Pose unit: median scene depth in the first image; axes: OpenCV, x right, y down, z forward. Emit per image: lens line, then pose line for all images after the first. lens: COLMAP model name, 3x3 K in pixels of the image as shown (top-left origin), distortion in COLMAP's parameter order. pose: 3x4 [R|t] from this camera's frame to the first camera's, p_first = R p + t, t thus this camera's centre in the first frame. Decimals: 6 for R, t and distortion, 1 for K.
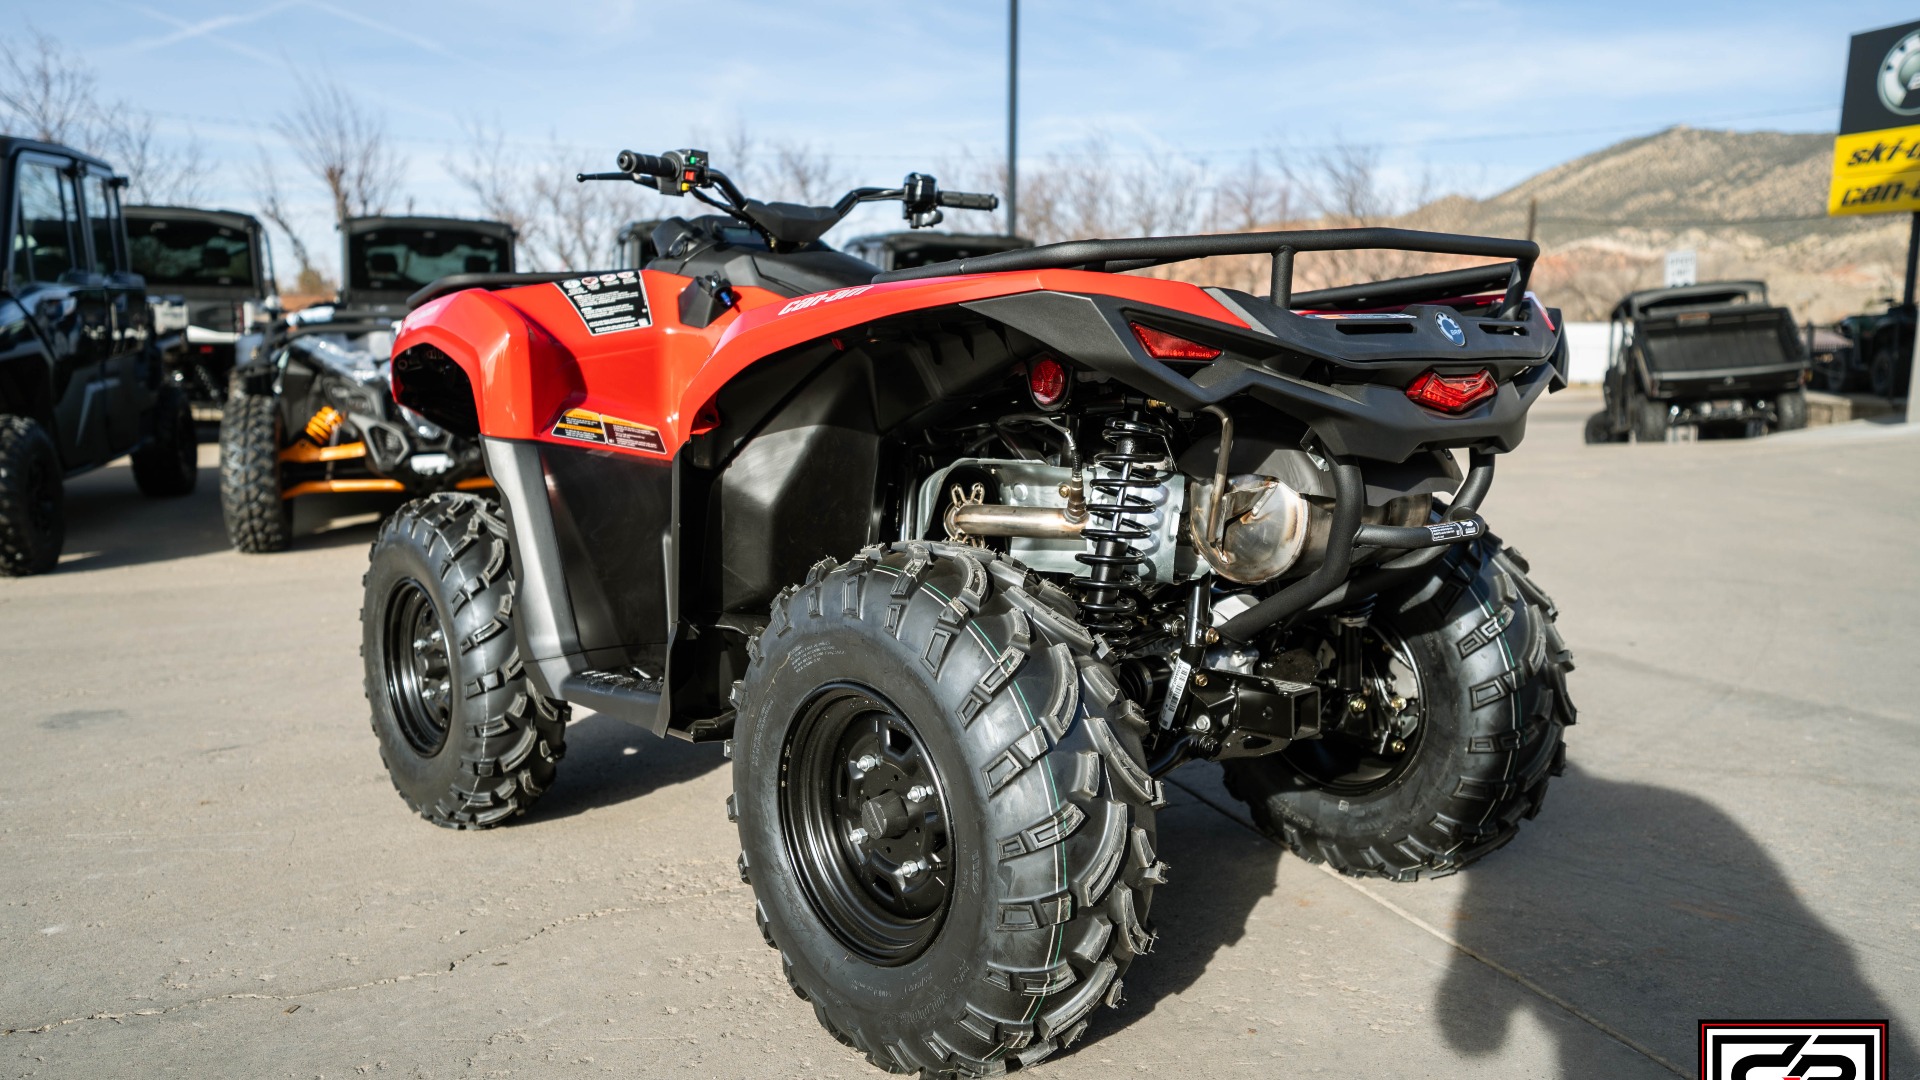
lens RADIAL K [[1555.6, 0, 960.0], [0, 1555.6, 540.0], [0, 0, 1]] dist [0.002312, 0.000577]
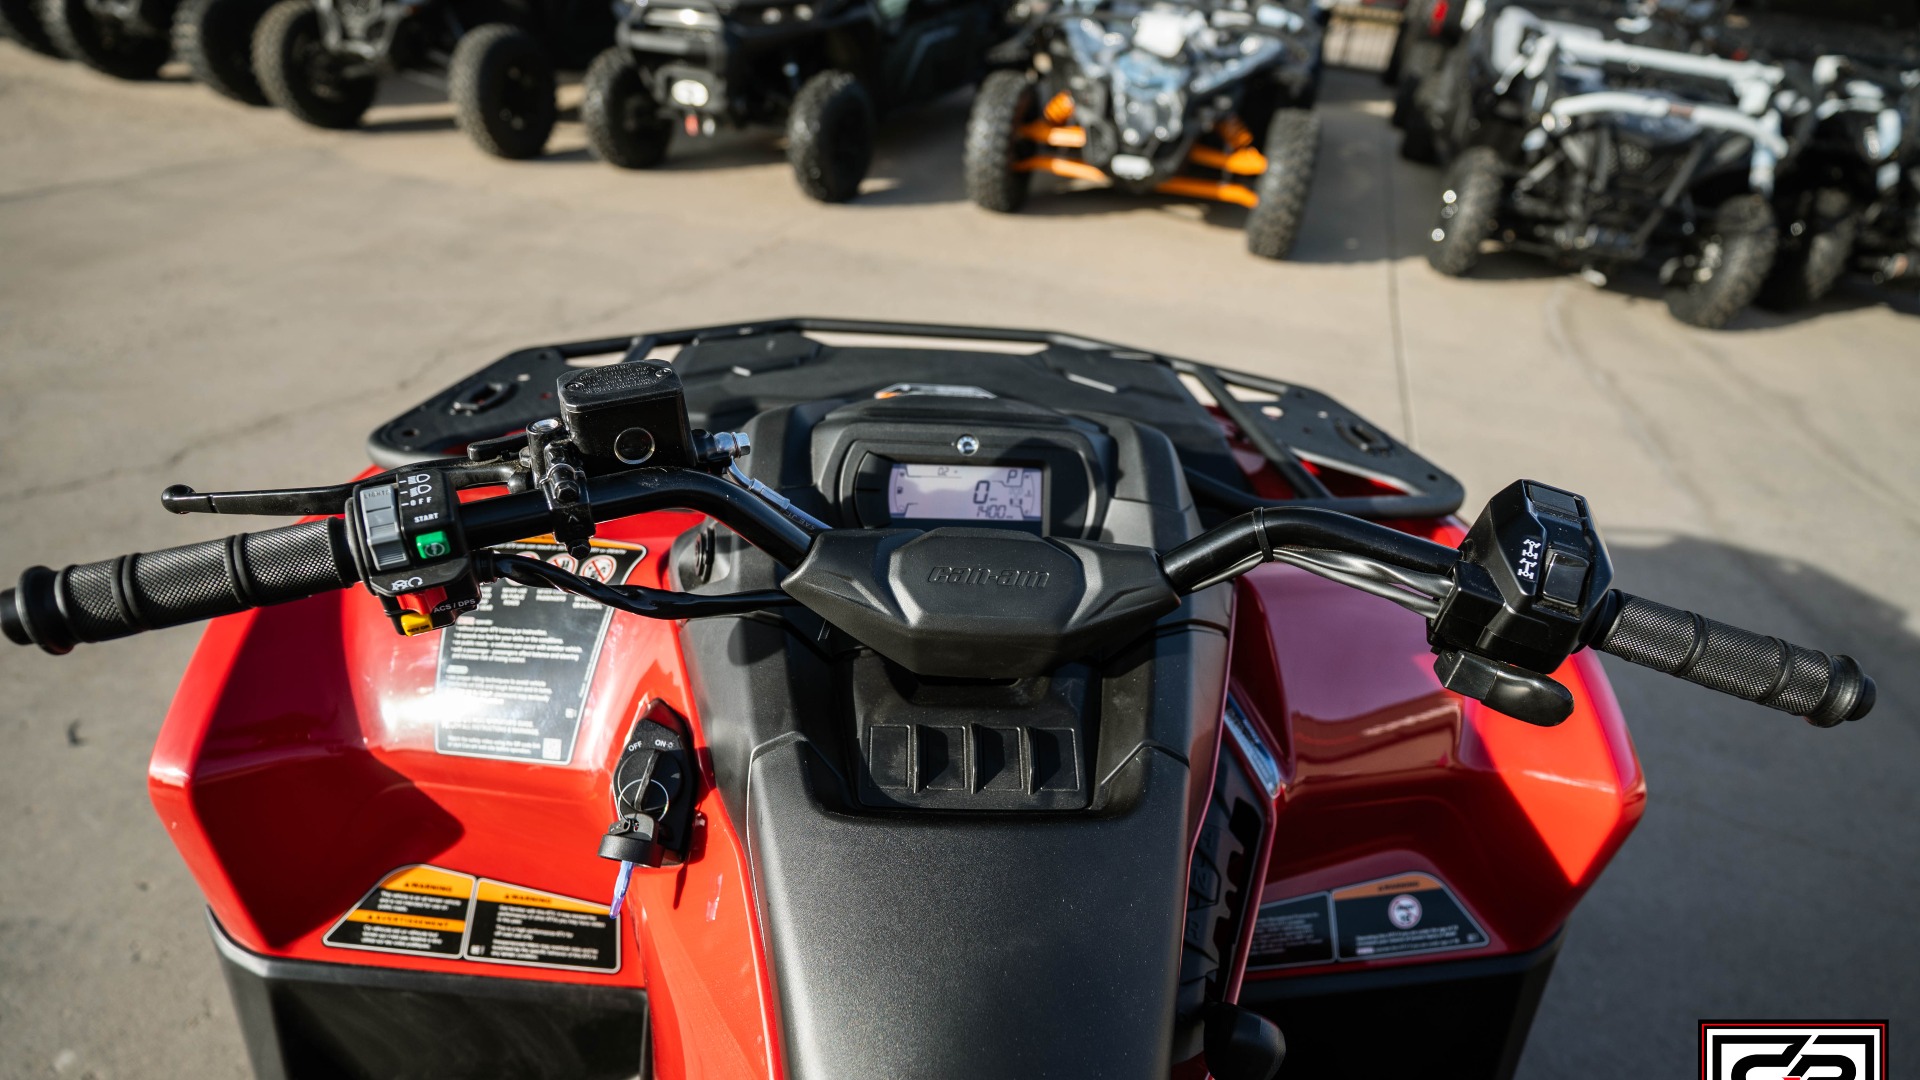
lens RADIAL K [[920.5, 0, 950.5], [0, 920.5, 537.0], [0, 0, 1]] dist [-0.058102, 0.029078]
pose [[0.774062, 0.397903, -0.492444, -0.031292], [-0.129239, 0.860748, 0.492351, -0.298283], [0.619778, -0.317467, 0.717697, 0.877039]]
